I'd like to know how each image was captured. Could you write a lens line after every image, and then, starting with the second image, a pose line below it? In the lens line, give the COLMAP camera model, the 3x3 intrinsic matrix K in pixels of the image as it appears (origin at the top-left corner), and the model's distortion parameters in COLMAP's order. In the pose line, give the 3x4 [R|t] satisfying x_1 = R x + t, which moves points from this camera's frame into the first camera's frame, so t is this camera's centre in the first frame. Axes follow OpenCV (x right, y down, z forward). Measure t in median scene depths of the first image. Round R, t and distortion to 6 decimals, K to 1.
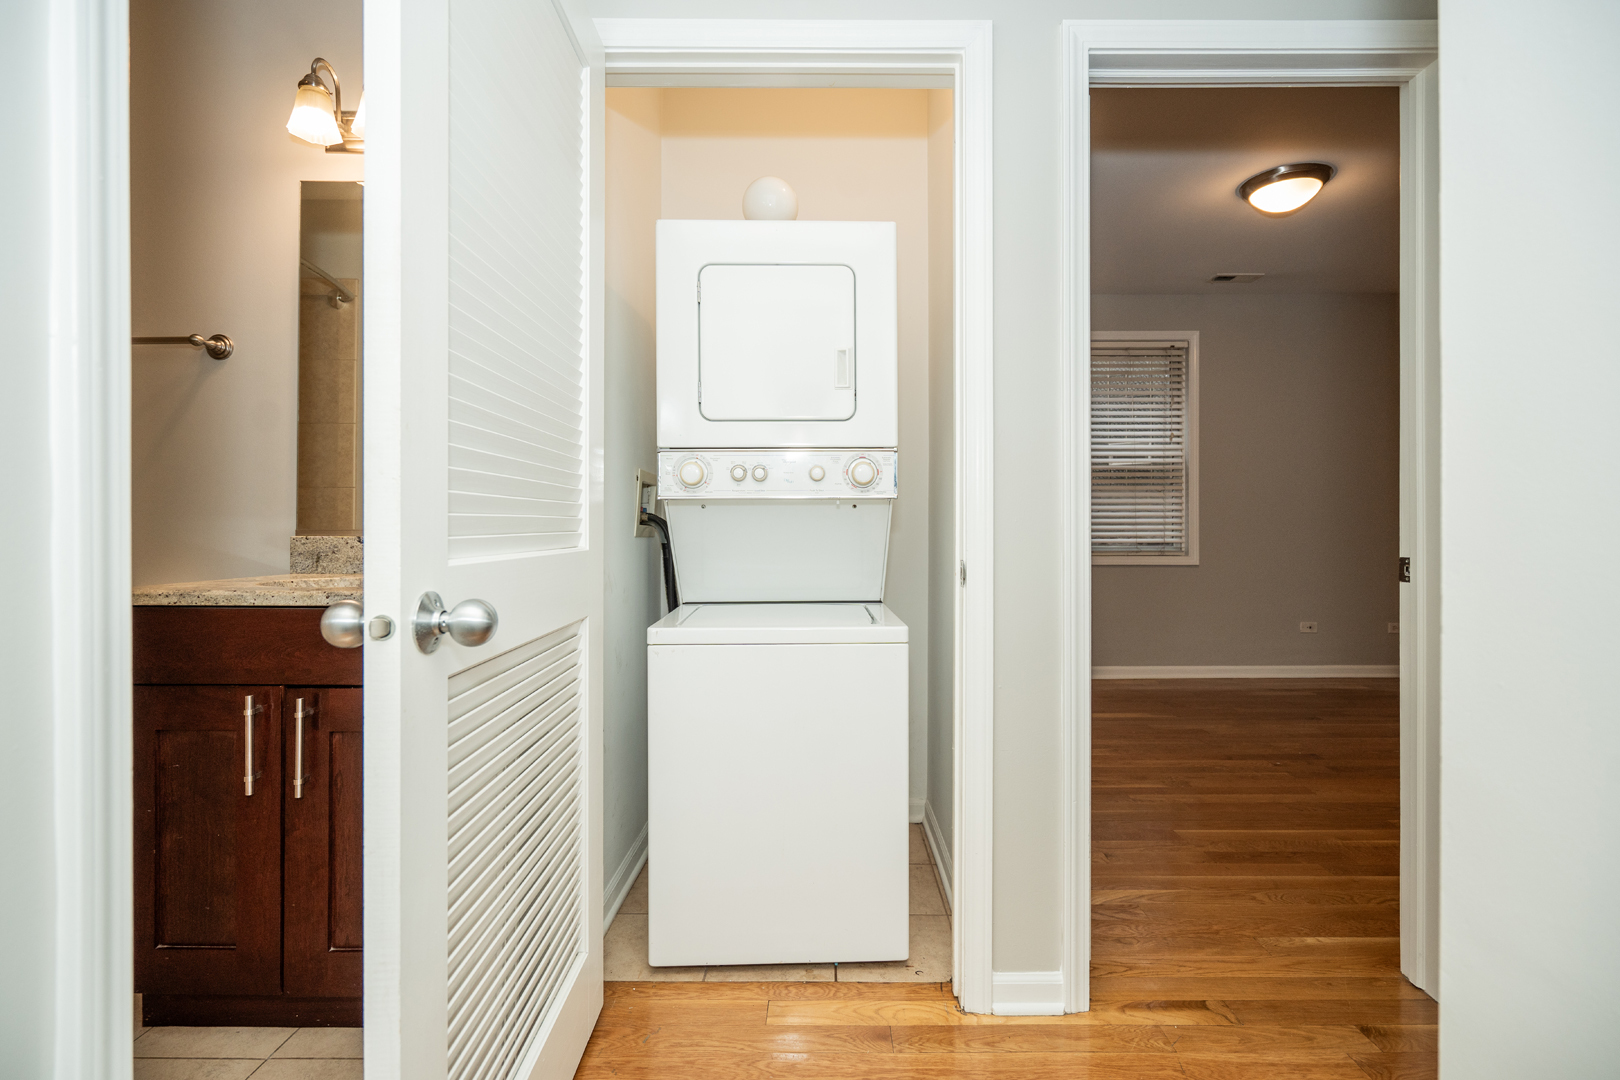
lens RADIAL K [[726.4, 0, 812.8], [0, 726.4, 543.6], [0, 0, 1]] dist [-0.008364, 0.000865]
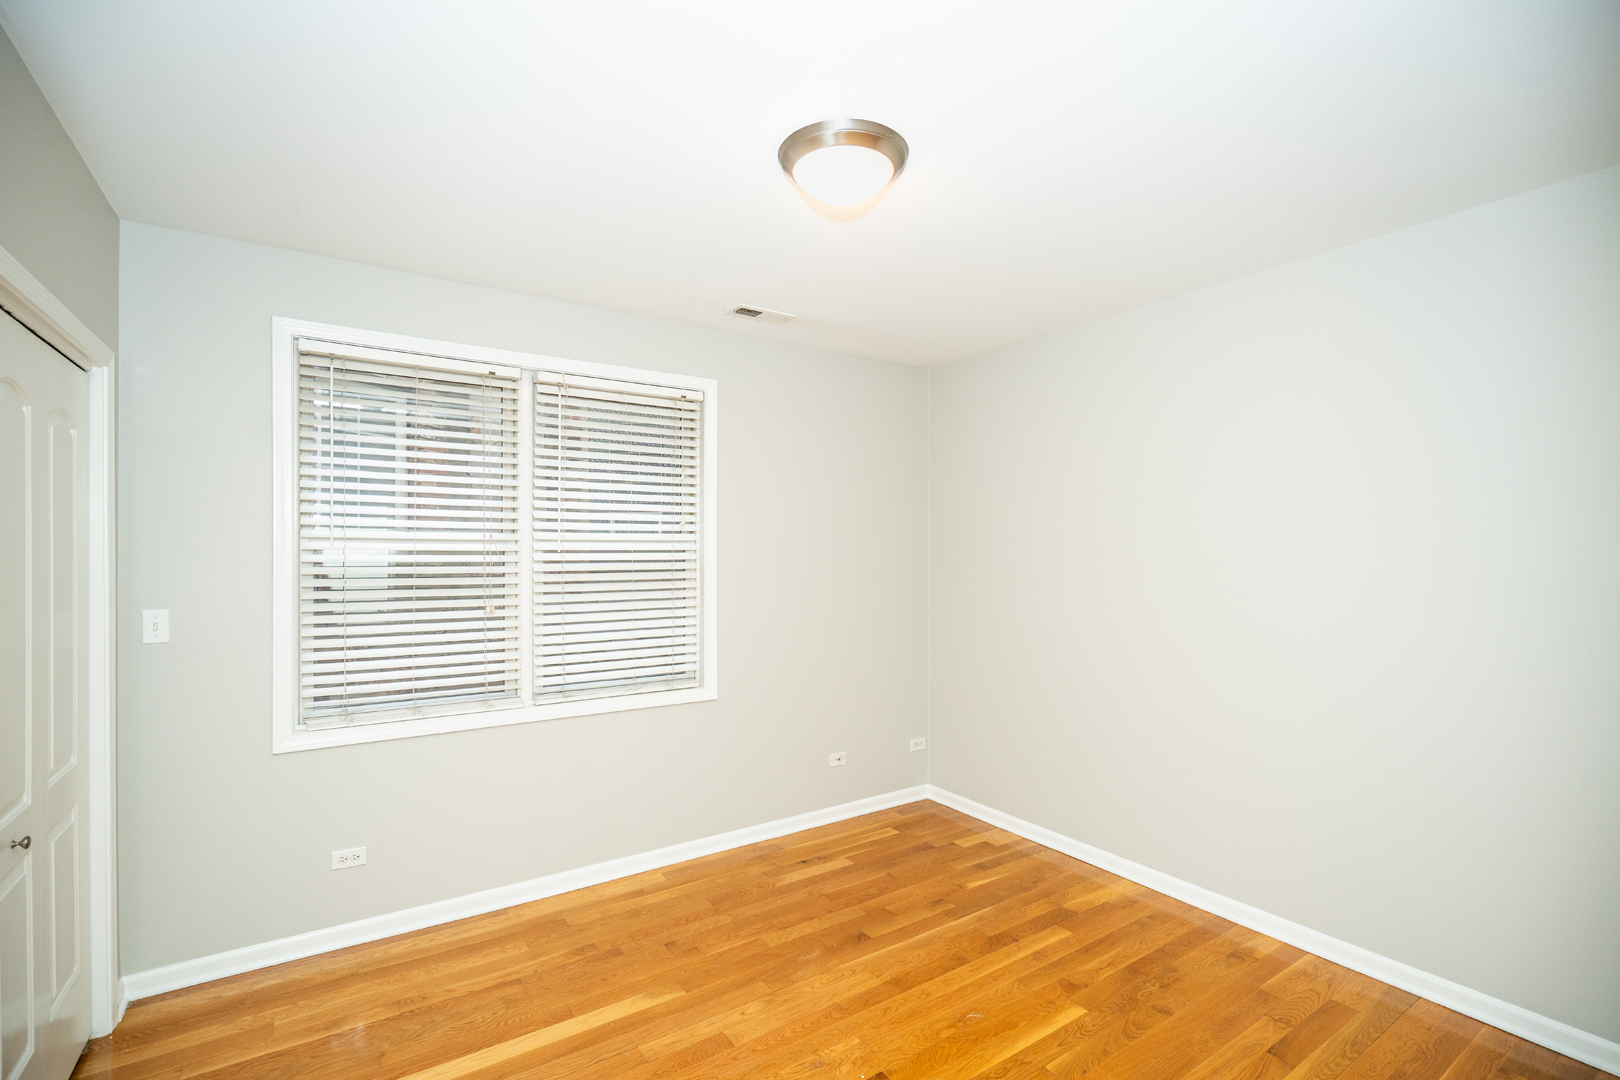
lens RADIAL K [[726.4, 0, 809.5], [0, 726.4, 543.0], [0, 0, 1]] dist [-0.008364, 0.000865]
pose [[0.823280, 0.002811, 0.567628, 0.199263], [-0.002713, 0.999996, -0.001016, -0.129903], [-0.567629, -0.000704, 0.823284, 0.354113]]
